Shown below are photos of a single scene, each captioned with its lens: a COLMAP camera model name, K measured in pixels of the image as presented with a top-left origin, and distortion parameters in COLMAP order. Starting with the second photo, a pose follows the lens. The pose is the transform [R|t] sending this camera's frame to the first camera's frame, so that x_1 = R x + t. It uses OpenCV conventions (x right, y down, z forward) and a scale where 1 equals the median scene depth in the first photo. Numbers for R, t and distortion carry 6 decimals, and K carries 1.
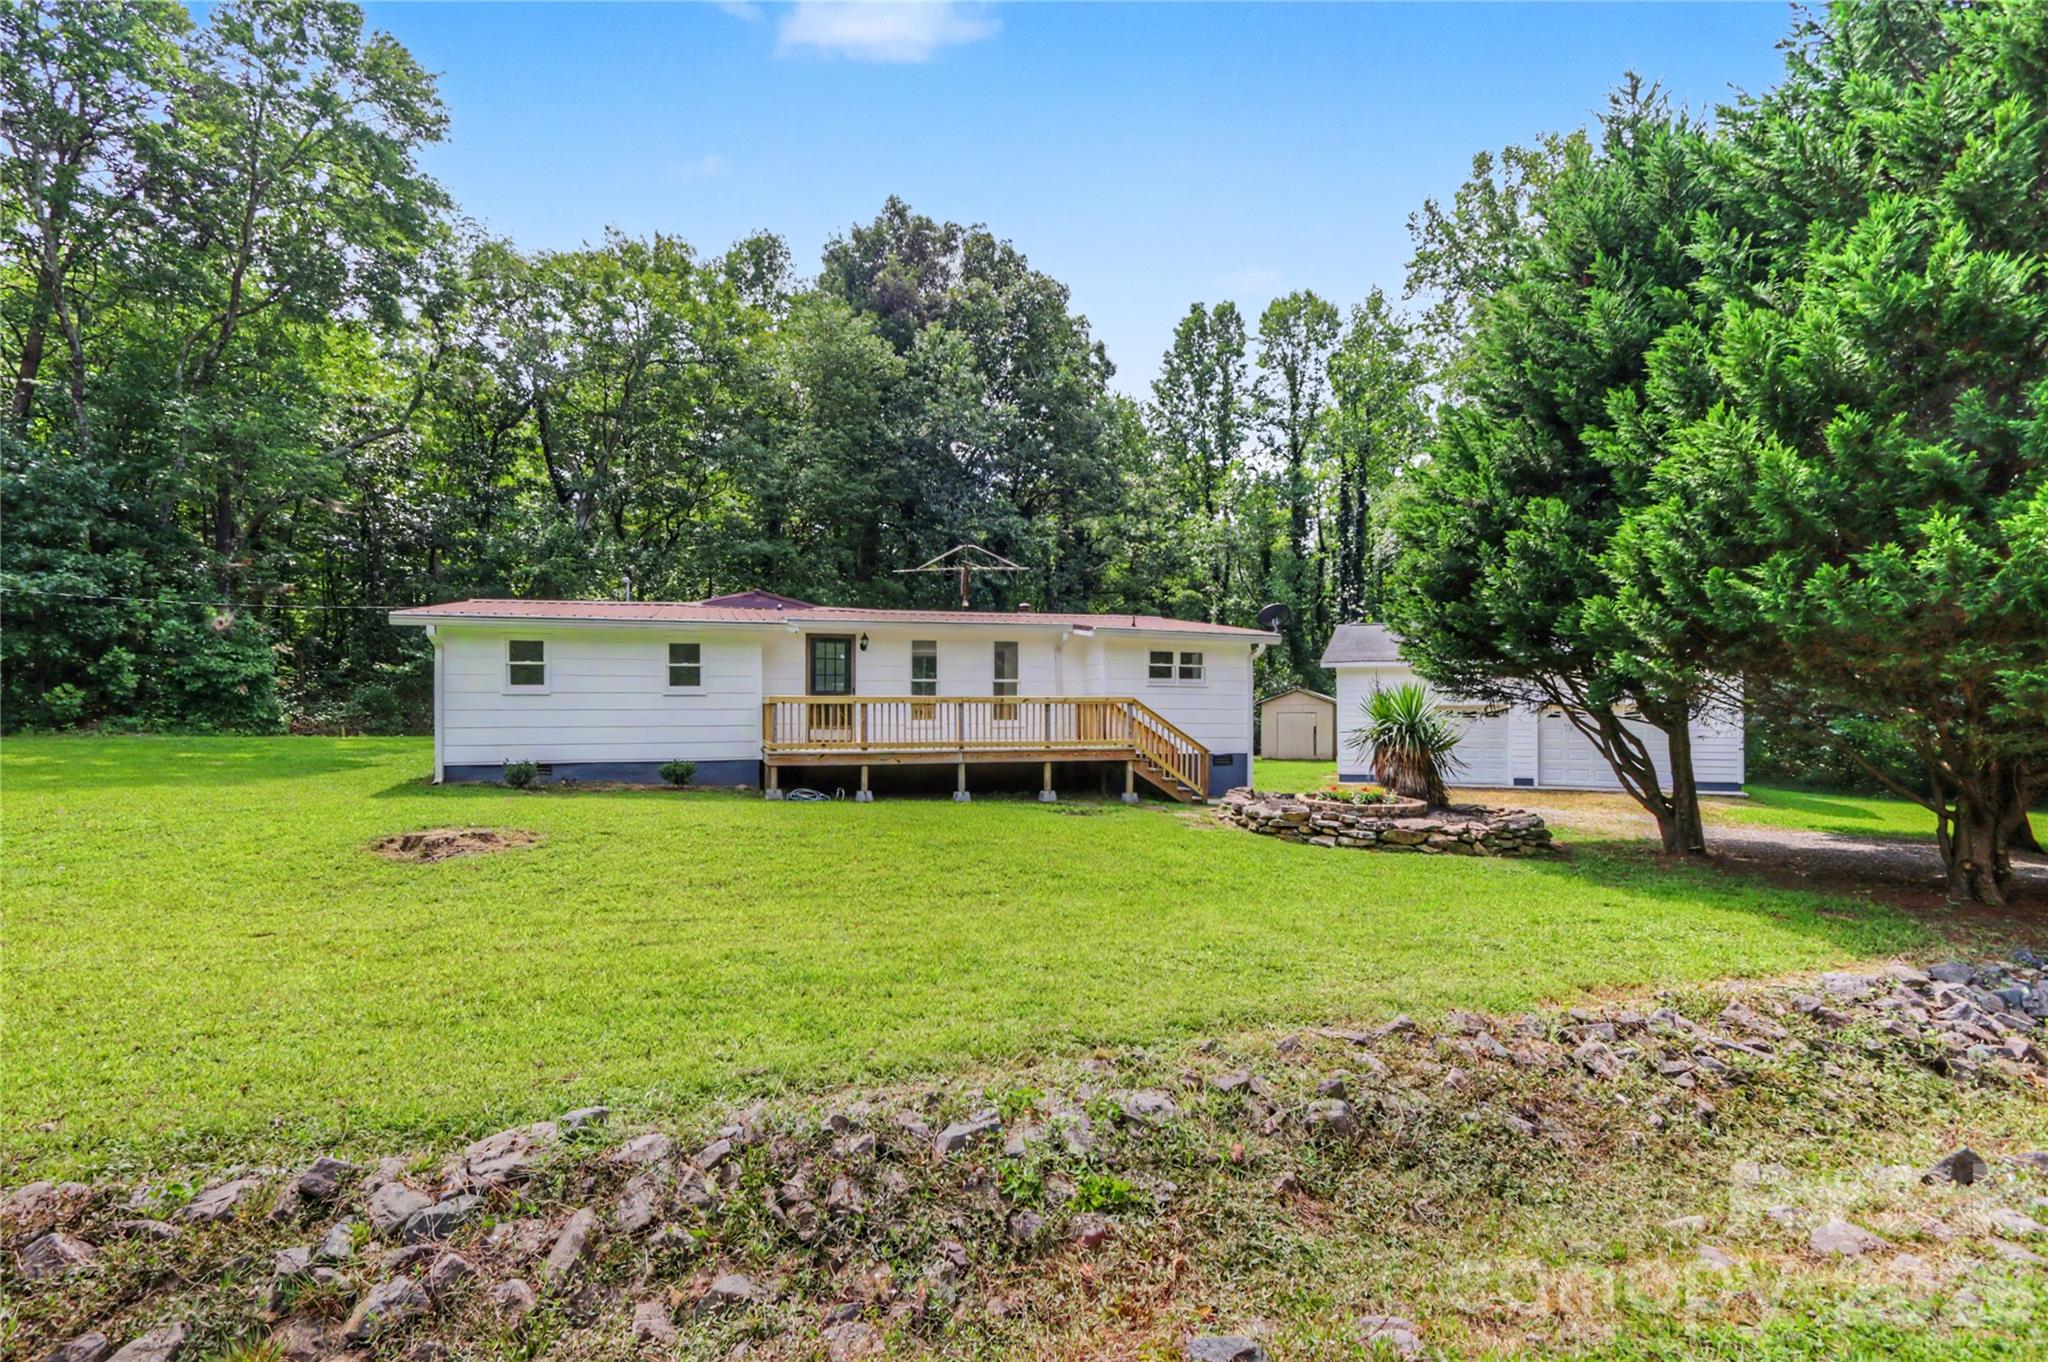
lens RADIAL K [[988.1, 0, 986.1], [0, 988.1, 703.6], [0, 0, 1]] dist [0.001627, 0.001137]
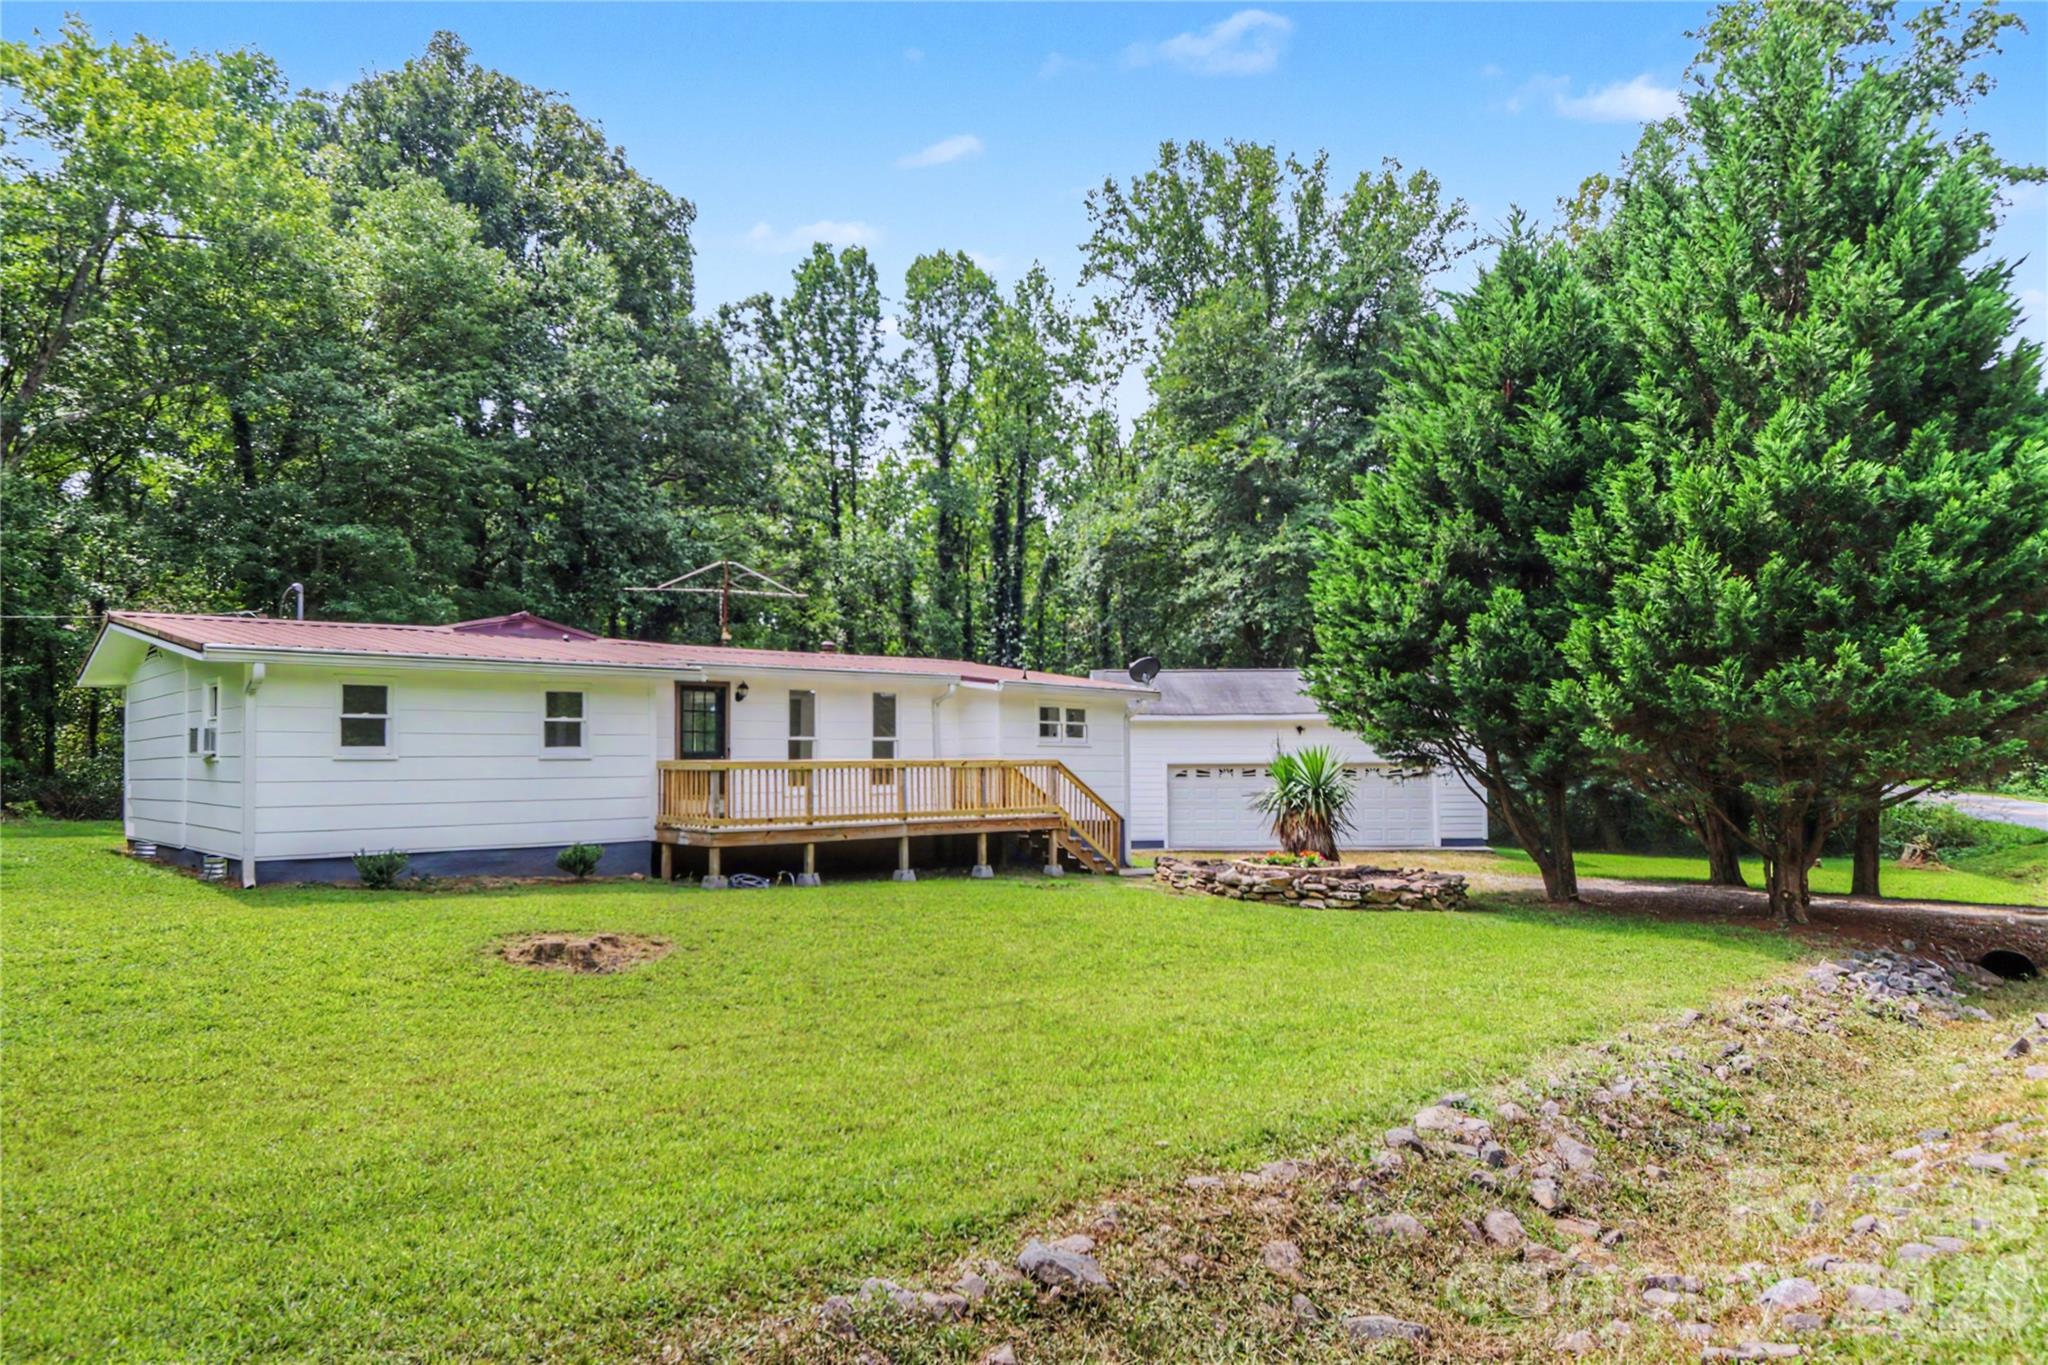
lens RADIAL K [[1375.0, 0, 1018.3], [0, 1375.0, 719.1], [0, 0, 1]] dist [0.014059, -0.002671]
pose [[0.894532, 0.012078, 0.446840, -0.466828], [-0.001237, 0.999698, -0.024546, -0.013829], [-0.447002, 0.021404, 0.894277, -0.113299]]
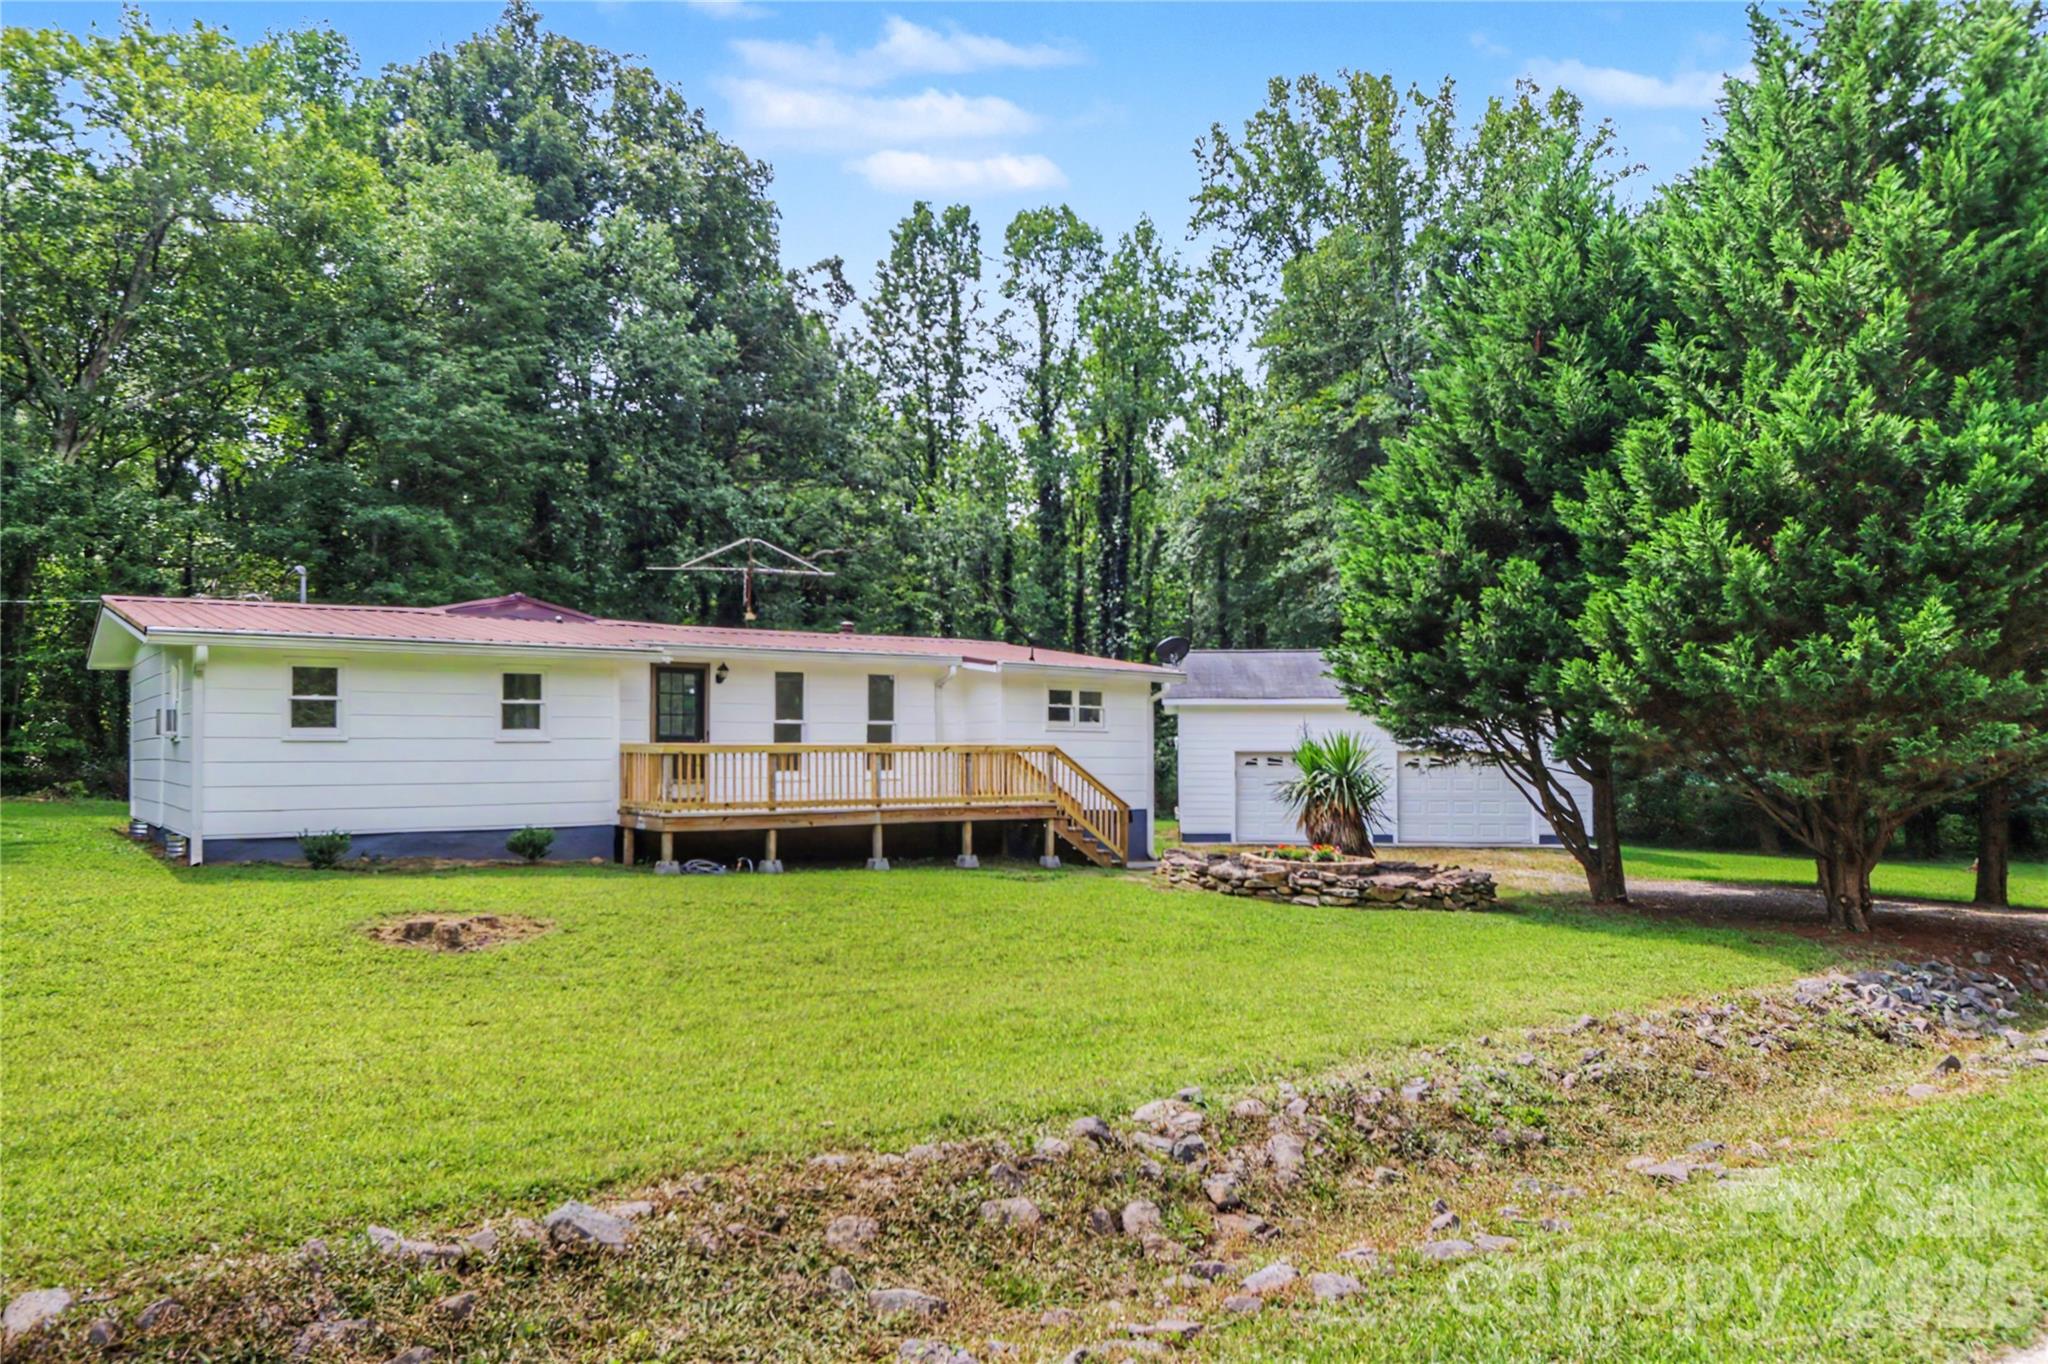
lens RADIAL K [[1482.2, 0, 1014.2], [0, 1482.2, 706.7], [0, 0, 1]] dist [0.015810, 0.001835]
pose [[0.939243, 0.012683, 0.343018, -0.340895], [-0.005454, 0.999742, -0.022031, -0.012175], [-0.343209, 0.018822, 0.939071, -0.201931]]
